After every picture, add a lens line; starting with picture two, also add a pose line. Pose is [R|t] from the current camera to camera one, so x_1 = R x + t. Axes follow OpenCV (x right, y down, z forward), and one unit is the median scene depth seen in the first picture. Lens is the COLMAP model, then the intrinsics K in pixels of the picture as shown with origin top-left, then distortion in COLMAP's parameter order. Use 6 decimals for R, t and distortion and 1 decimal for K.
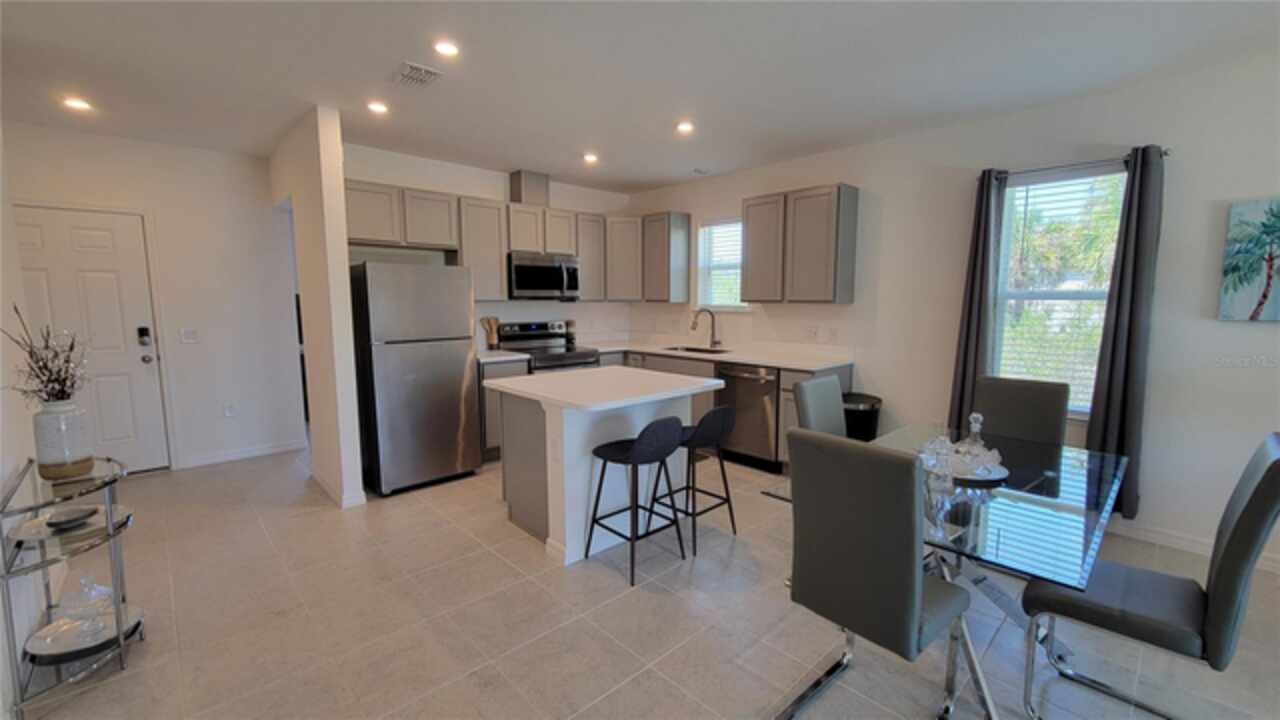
lens RADIAL K [[519.3, 0, 644.0], [0, 519.3, 356.4], [0, 0, 1]] dist [-0.007226, 0.001217]
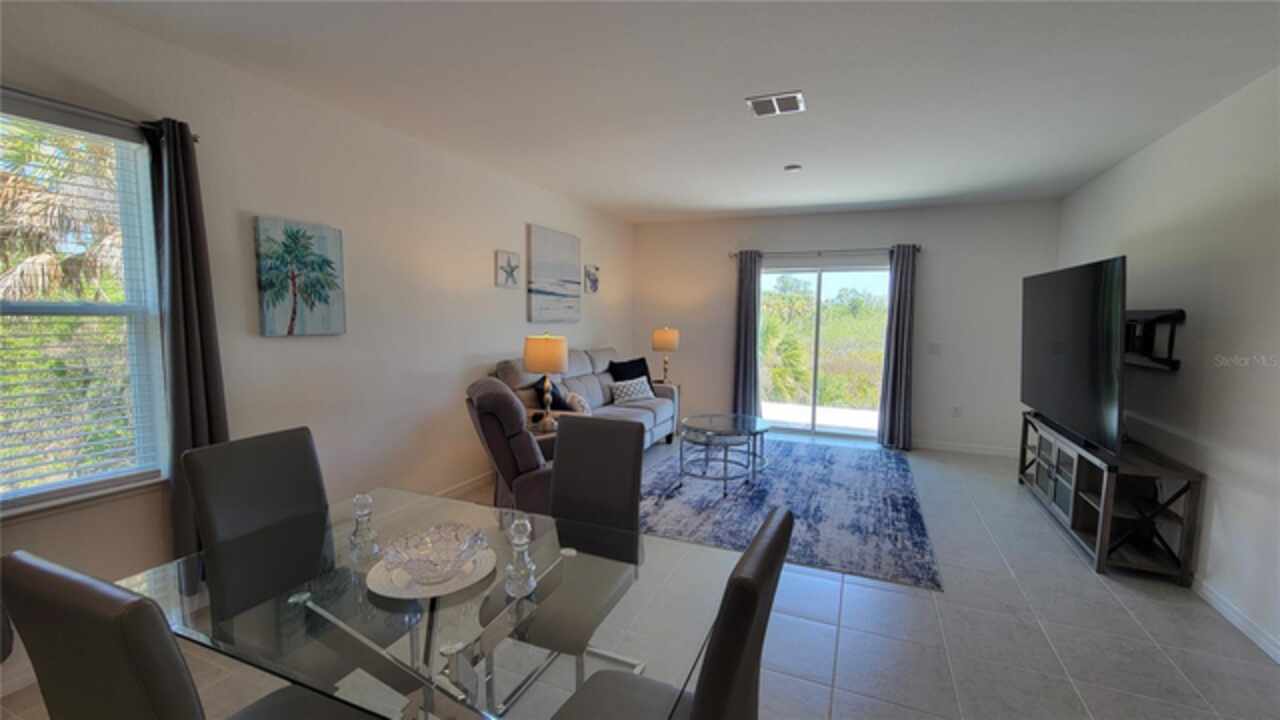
lens RADIAL K [[519.3, 0, 646.7], [0, 519.3, 360.4], [0, 0, 1]] dist [-0.007226, 0.001217]
pose [[-0.397130, -0.082916, 0.914009, -0.055977], [0.097827, 0.986412, 0.131990, -0.073152], [-0.912534, 0.141832, -0.383622, 0.627327]]
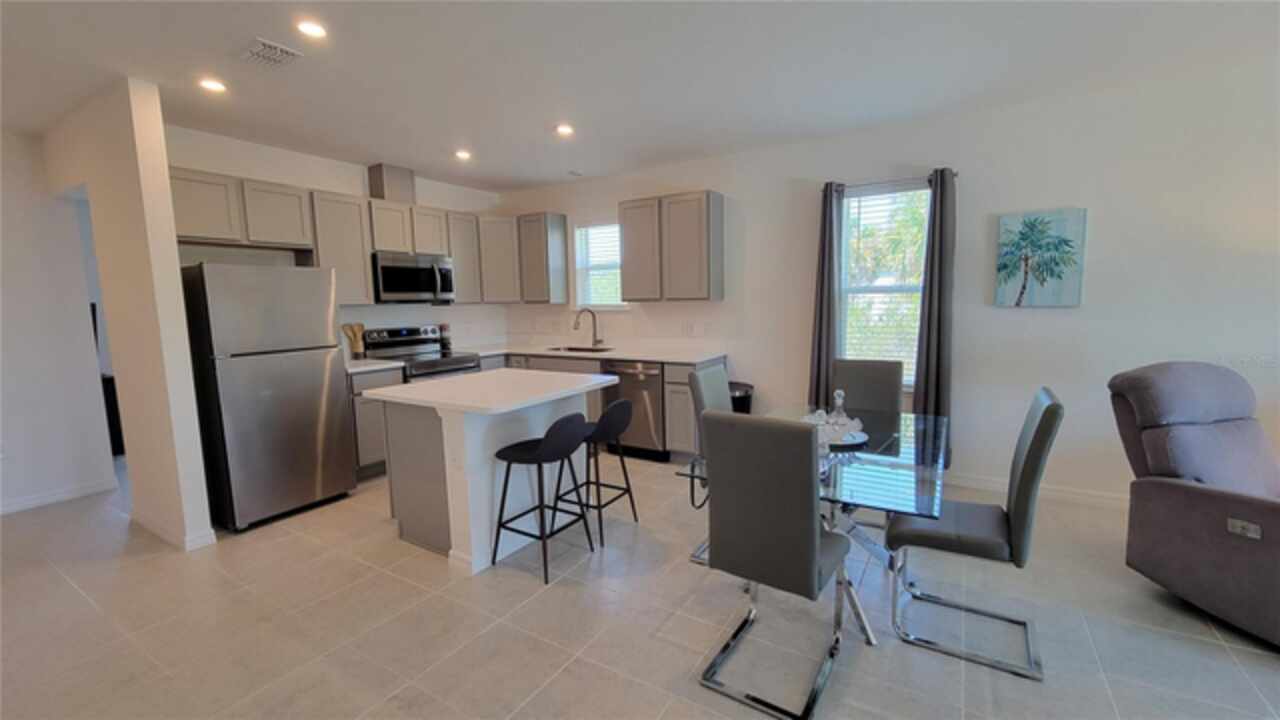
lens RADIAL K [[519.3, 0, 645.3], [0, 519.3, 355.6], [0, 0, 1]] dist [-0.007226, 0.001217]
pose [[0.965788, -0.047357, 0.254973, -0.054324], [0.048272, 0.998831, 0.002671, 0.005173], [-0.254801, 0.009729, 0.966945, -0.019135]]
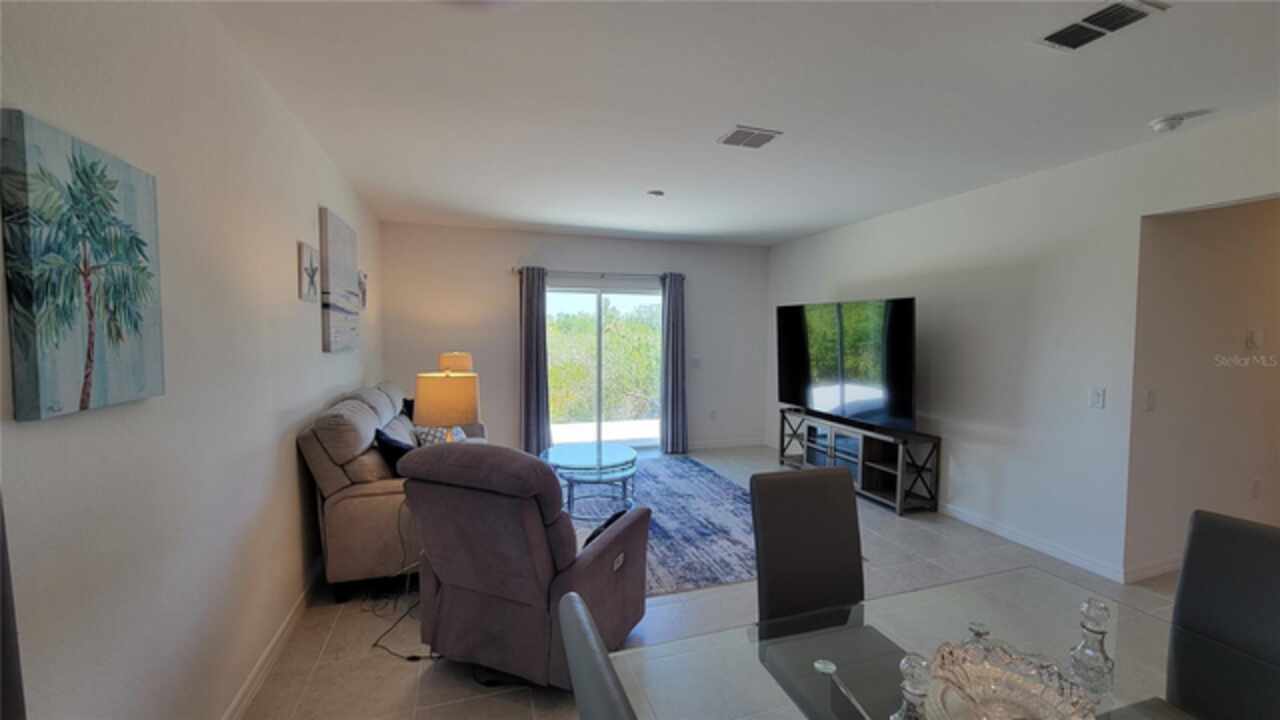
lens RADIAL K [[519.3, 0, 640.3], [0, 519.3, 355.1], [0, 0, 1]] dist [-0.007226, 0.001217]
pose [[-0.904115, -0.021307, 0.426759, 0.478727], [0.046959, 0.987752, 0.148801, -0.132670], [-0.424702, 0.154573, -0.892040, 0.987579]]
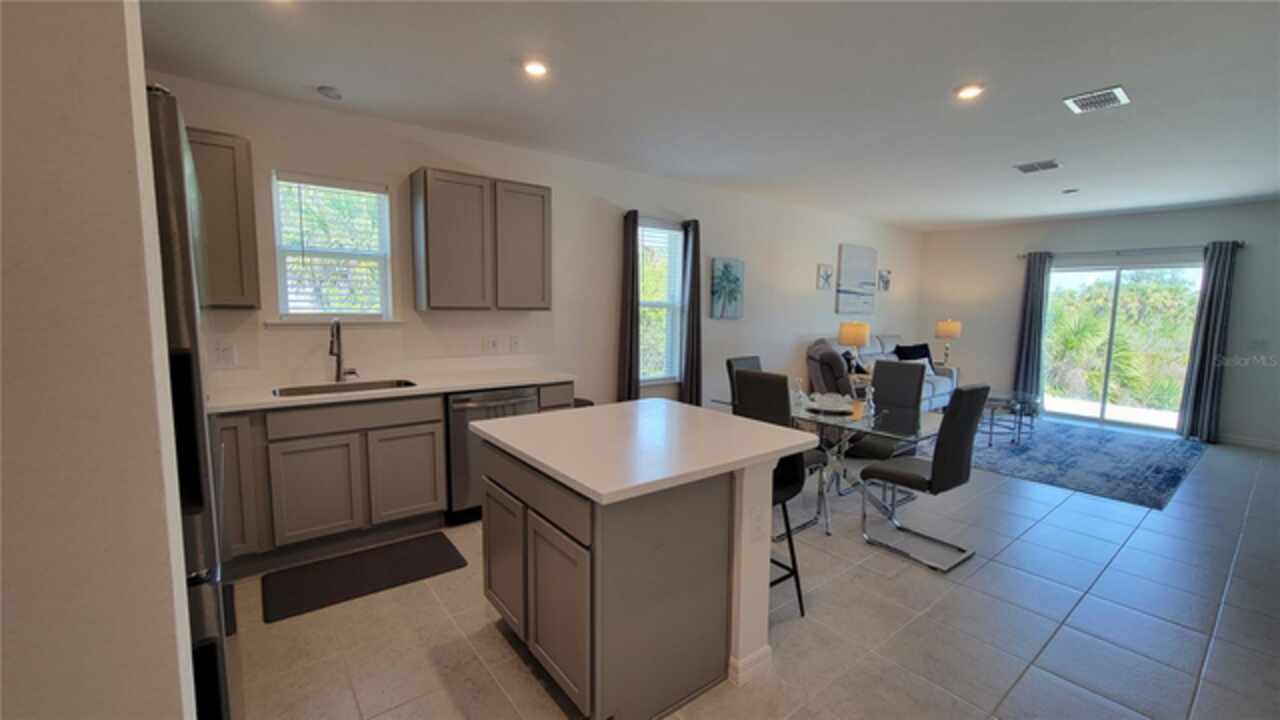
lens RADIAL K [[519.3, 0, 645.7], [0, 519.3, 360.4], [0, 0, 1]] dist [-0.007226, 0.001217]
pose [[0.094680, -0.101589, 0.990311, -0.743290], [0.101649, 0.990567, 0.091897, -0.101832], [-0.990305, 0.091963, 0.104113, 0.919156]]
